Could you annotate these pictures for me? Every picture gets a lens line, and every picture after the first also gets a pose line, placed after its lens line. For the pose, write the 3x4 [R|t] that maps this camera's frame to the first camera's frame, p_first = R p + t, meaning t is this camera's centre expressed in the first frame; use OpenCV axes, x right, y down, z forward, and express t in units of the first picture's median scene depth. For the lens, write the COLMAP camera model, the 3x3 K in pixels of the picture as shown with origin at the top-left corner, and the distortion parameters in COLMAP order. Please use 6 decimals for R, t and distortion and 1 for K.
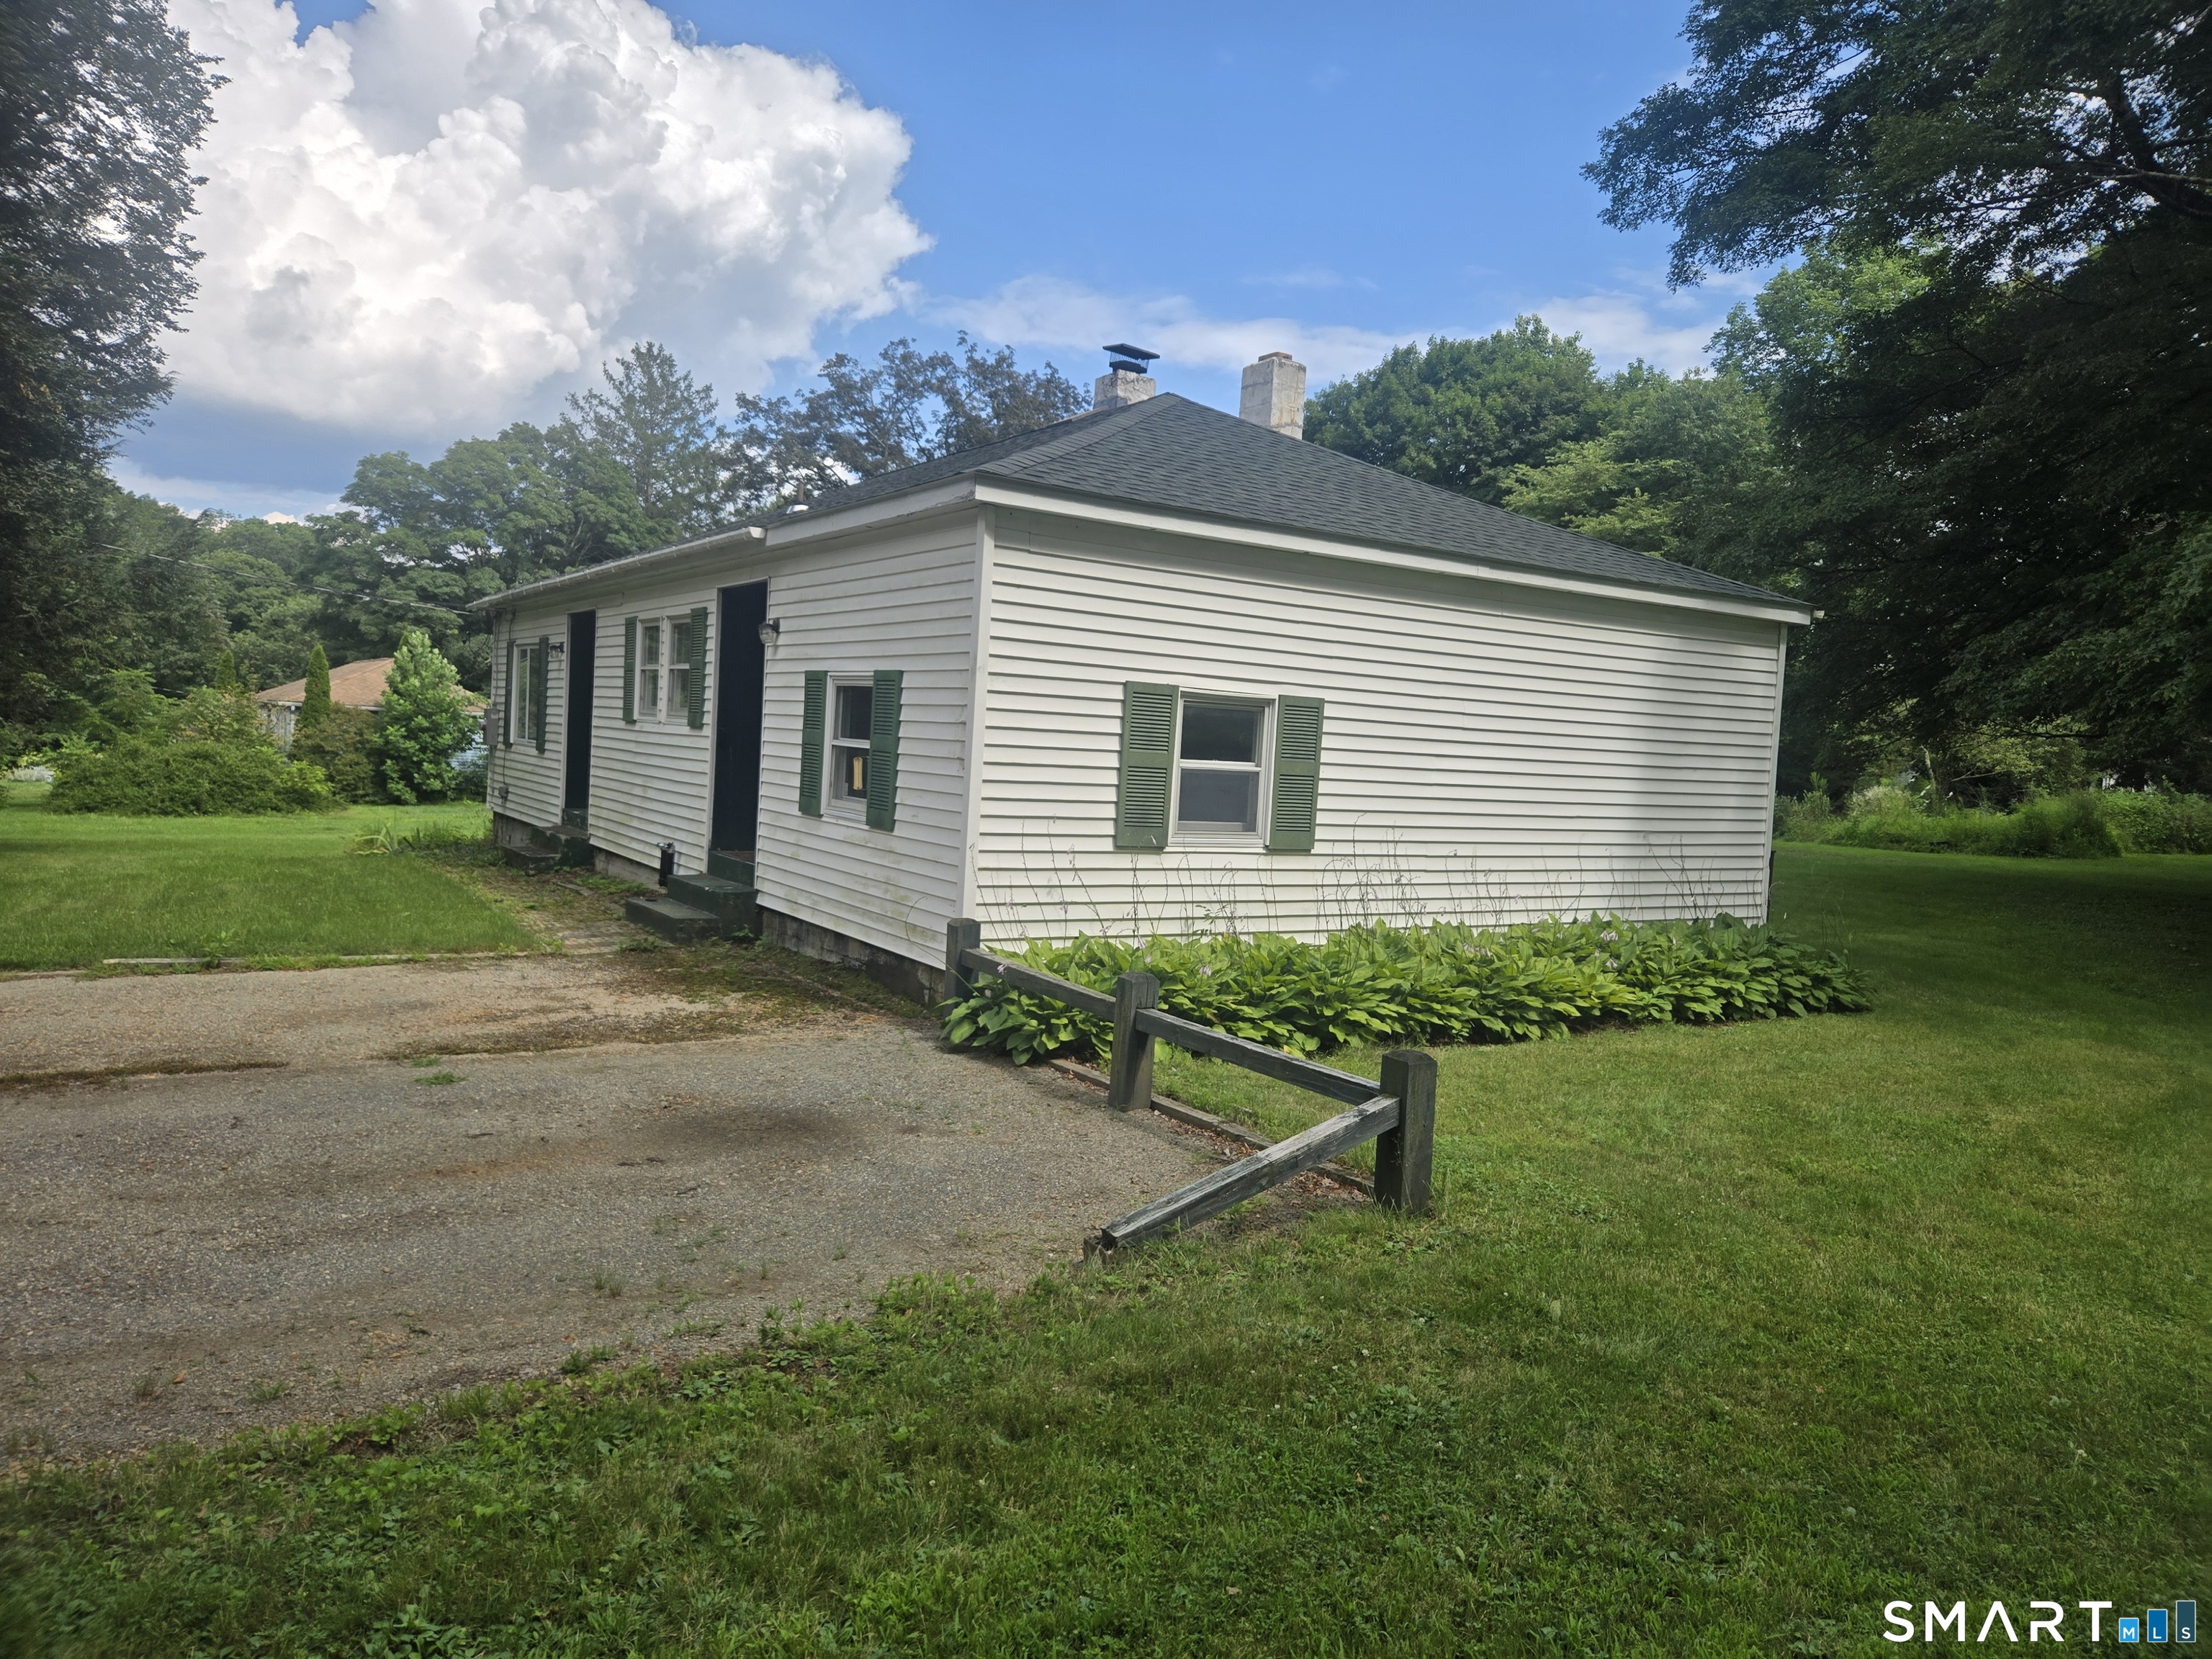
lens RADIAL K [[1508.4, 0, 1113.4], [0, 1508.4, 820.1], [0, 0, 1]] dist [0.099559, -0.123462]
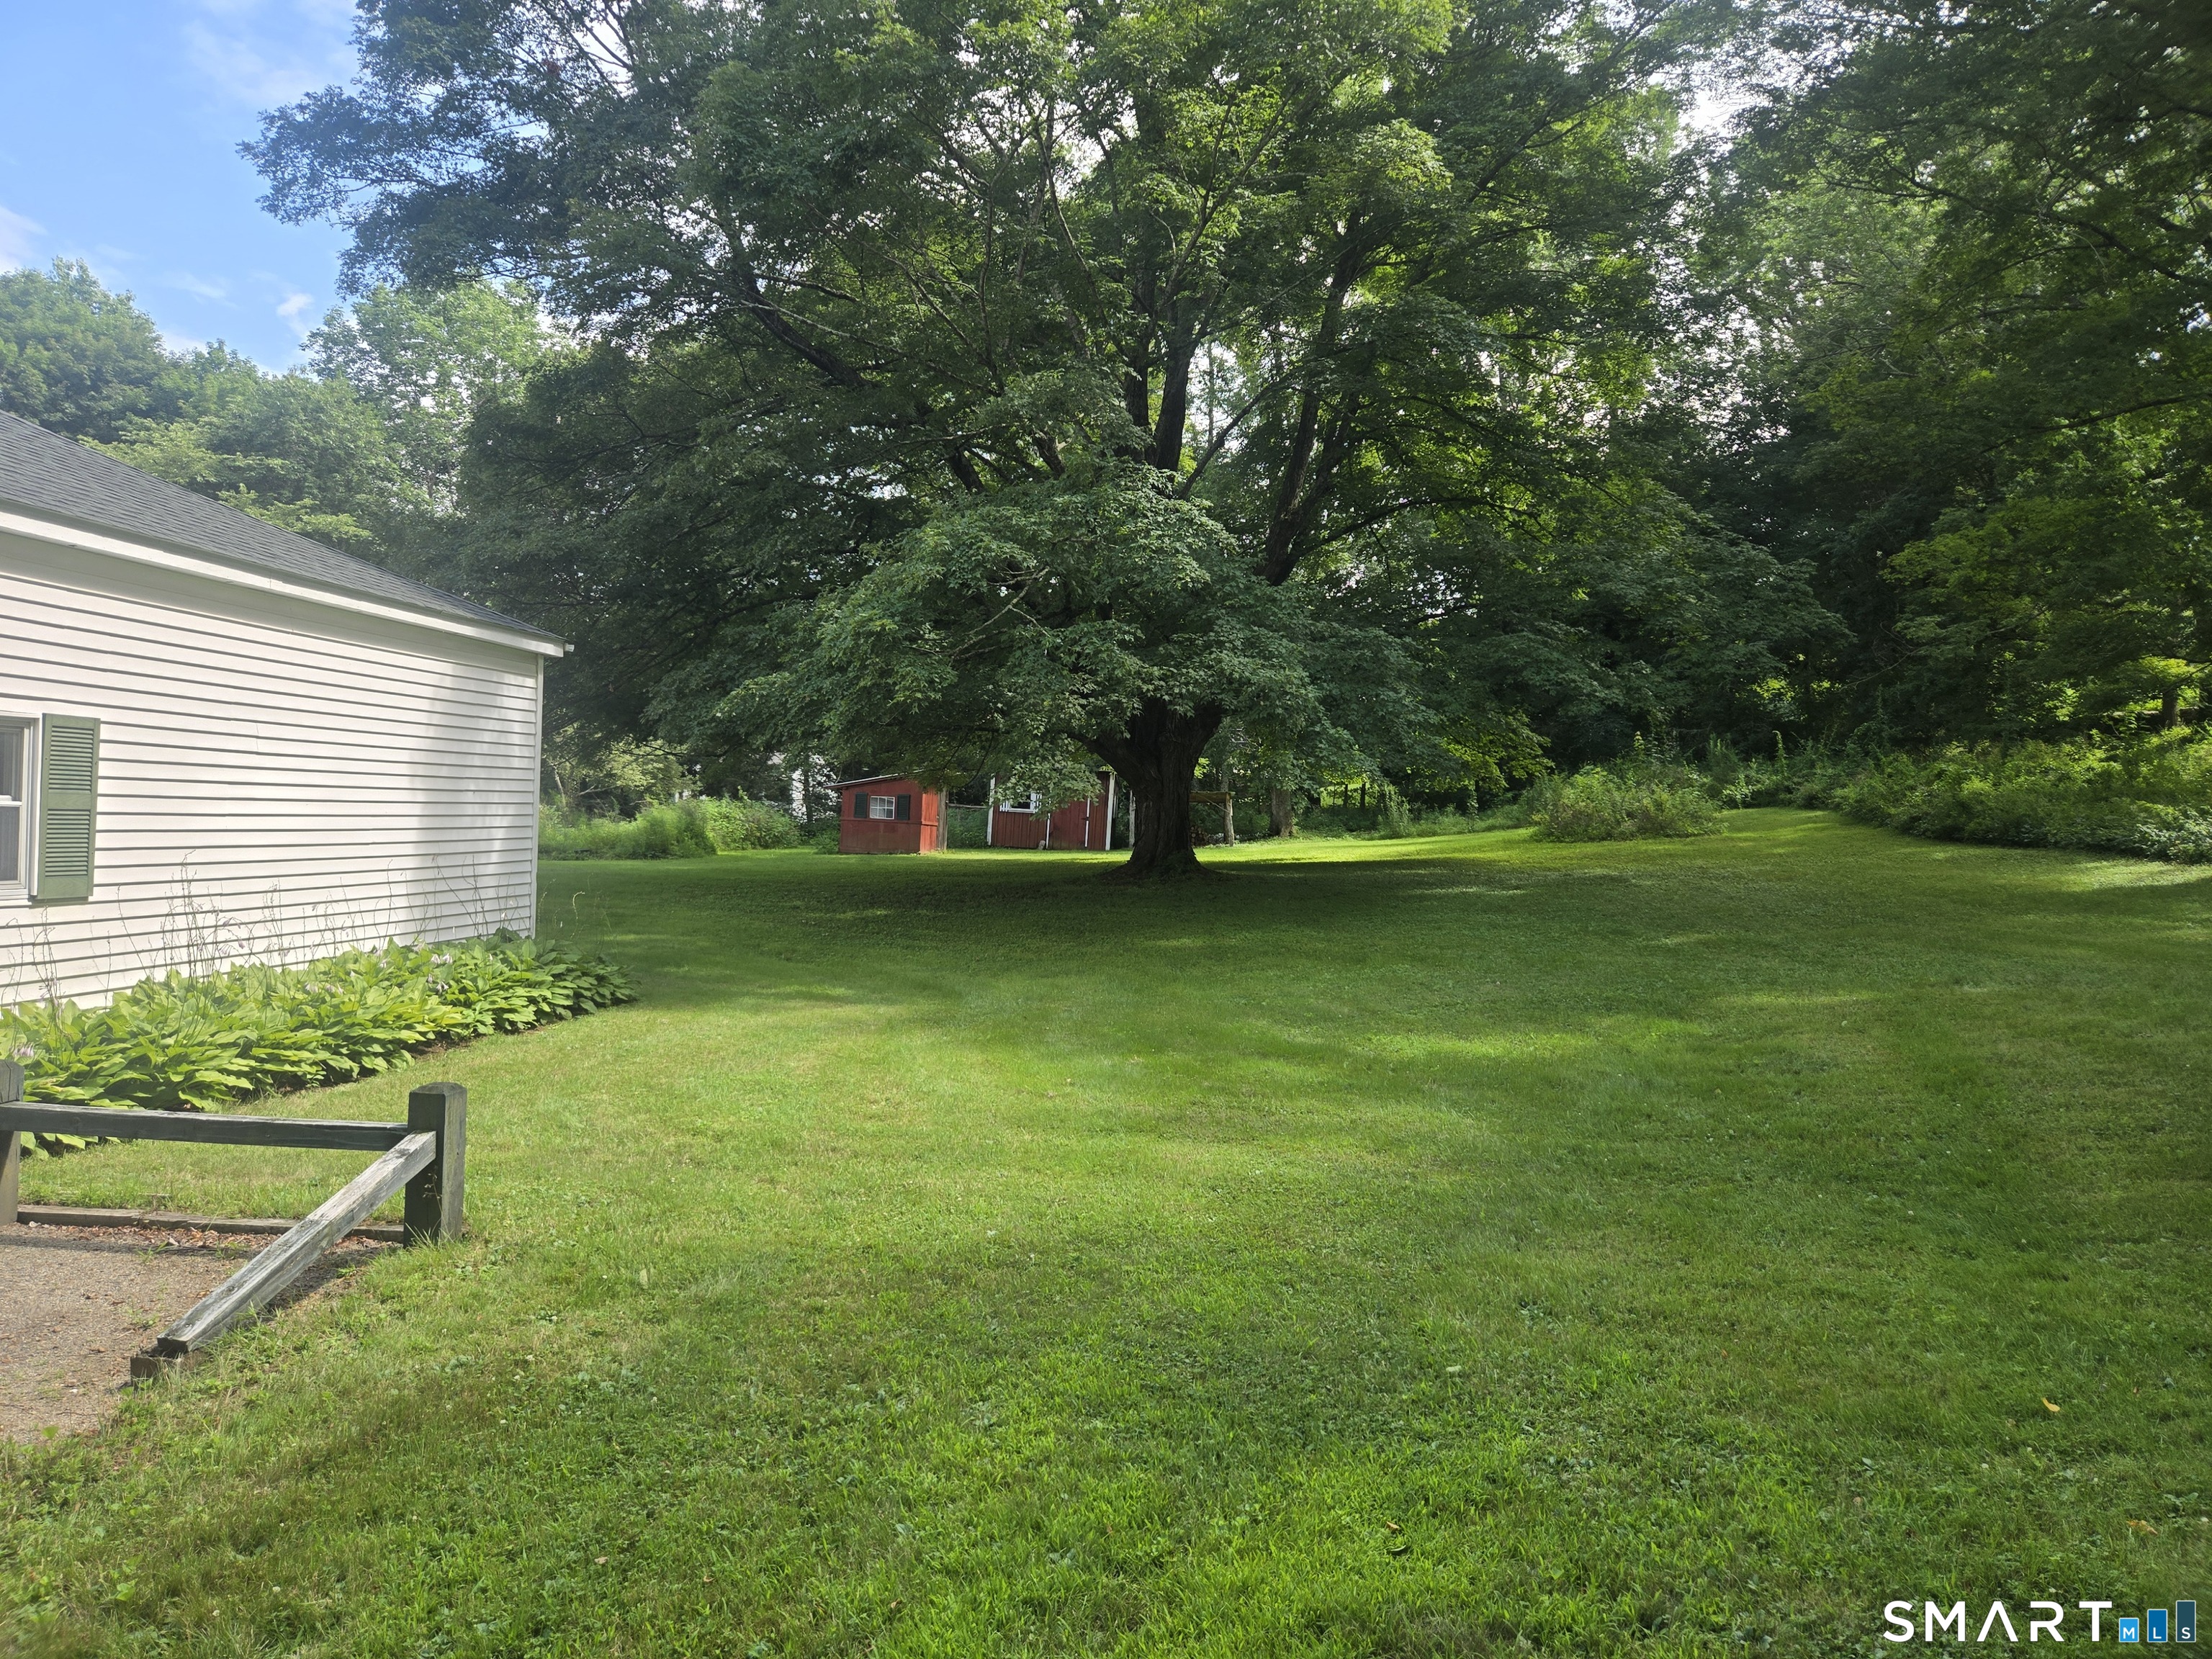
lens RADIAL K [[1523.4, 0, 1106.0], [0, 1523.4, 829.5], [0, 0, 1]] dist [0.099373, -0.070992]
pose [[0.641767, -0.041710, 0.765765, -0.164620], [0.043982, 0.998878, 0.017547, -0.007760], [-0.765638, 0.022418, 0.642881, -0.002706]]
